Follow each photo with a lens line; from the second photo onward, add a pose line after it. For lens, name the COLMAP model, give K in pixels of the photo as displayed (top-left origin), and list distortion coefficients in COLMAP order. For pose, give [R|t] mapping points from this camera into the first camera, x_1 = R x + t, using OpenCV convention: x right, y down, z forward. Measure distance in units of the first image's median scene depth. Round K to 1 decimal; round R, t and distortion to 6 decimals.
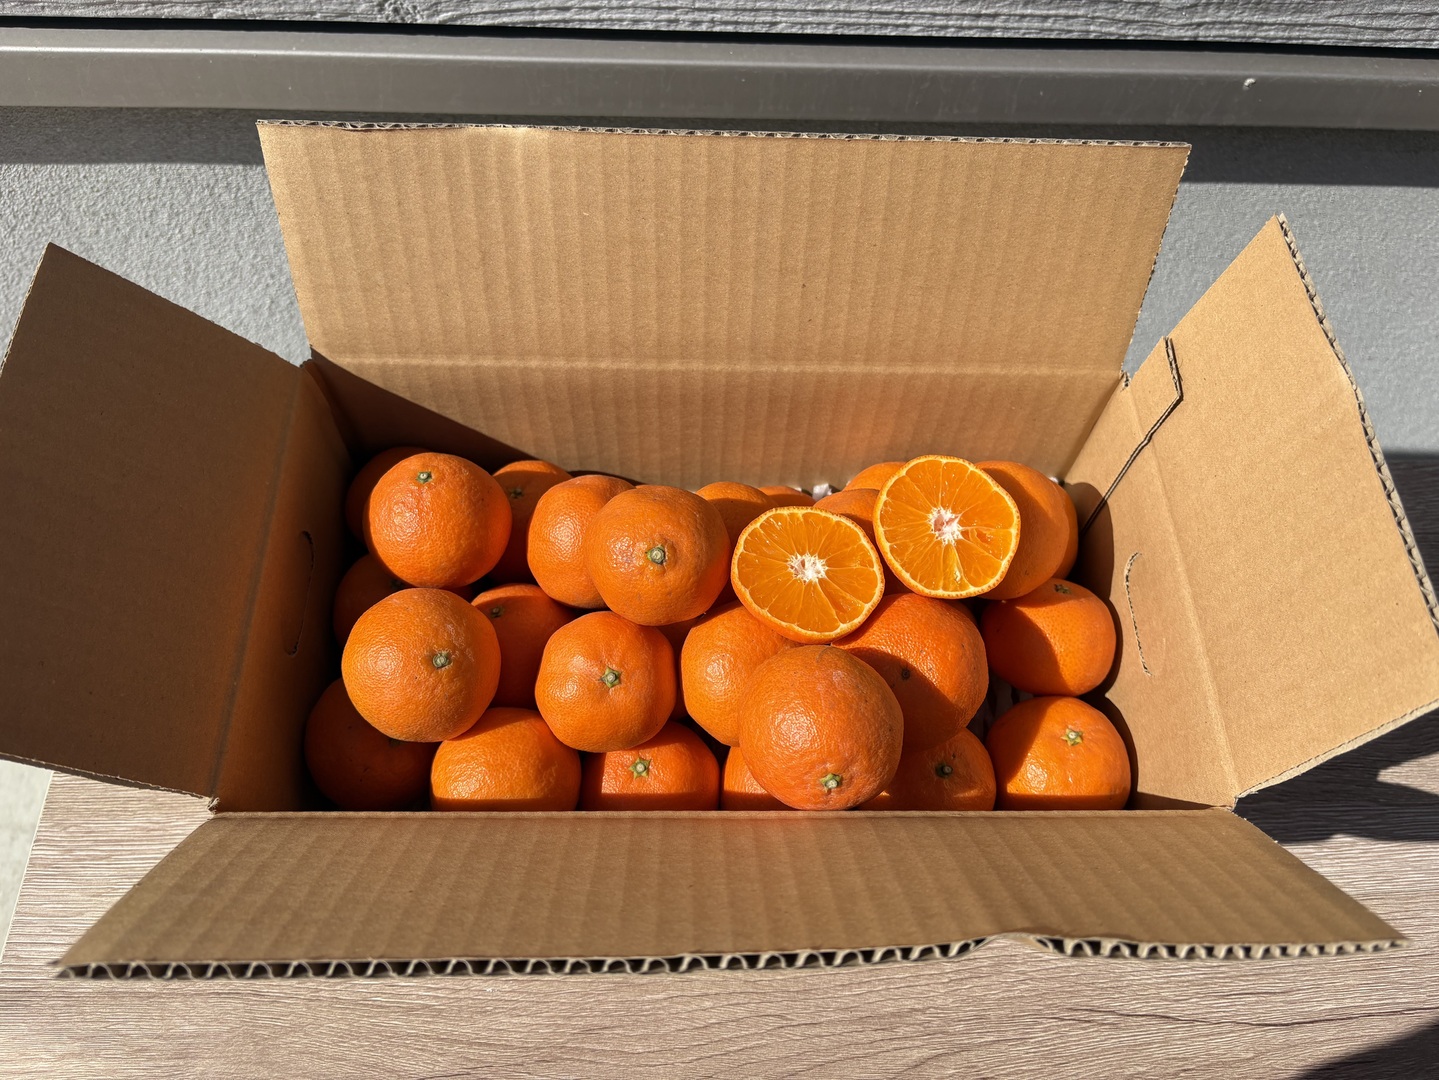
lens RADIAL K [[1099.5, 0, 716.7], [0, 1099.5, 533.8], [0, 0, 1]] dist [0.032321, -0.051053]
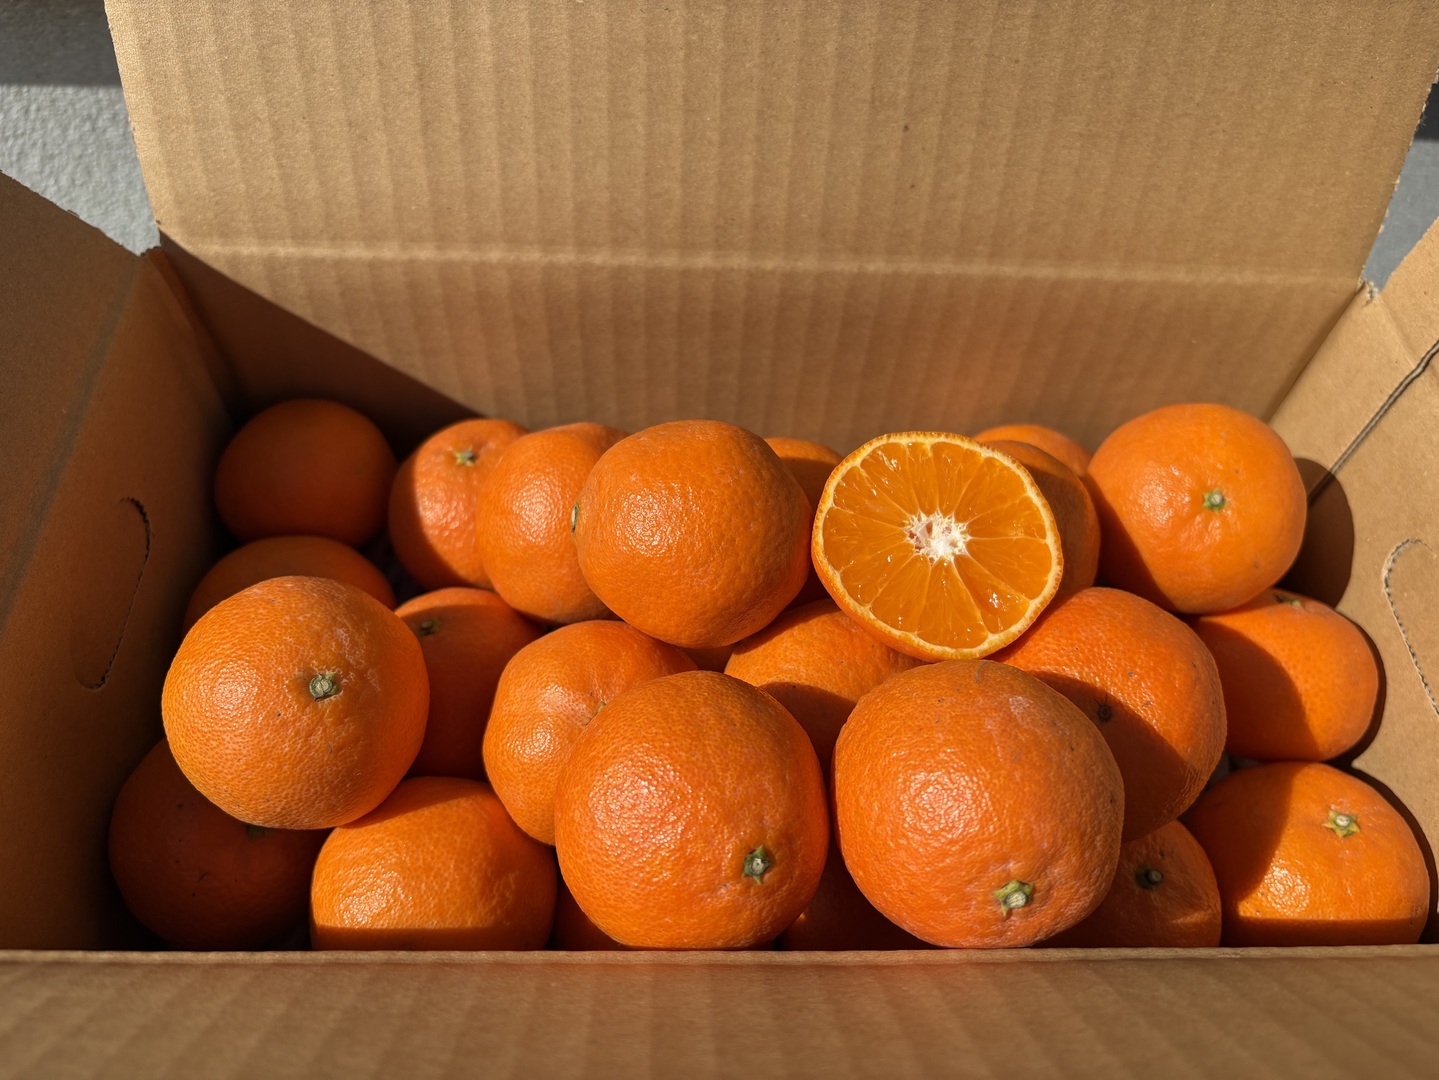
lens RADIAL K [[1099.5, 0, 709.7], [0, 1099.5, 540.5], [0, 0, 1]] dist [0.032321, -0.051053]
pose [[0.999866, 0.004893, 0.015610, -0.048194], [-0.003361, 0.995309, -0.096688, 0.086118], [-0.016010, 0.096623, 0.995192, 0.368391]]
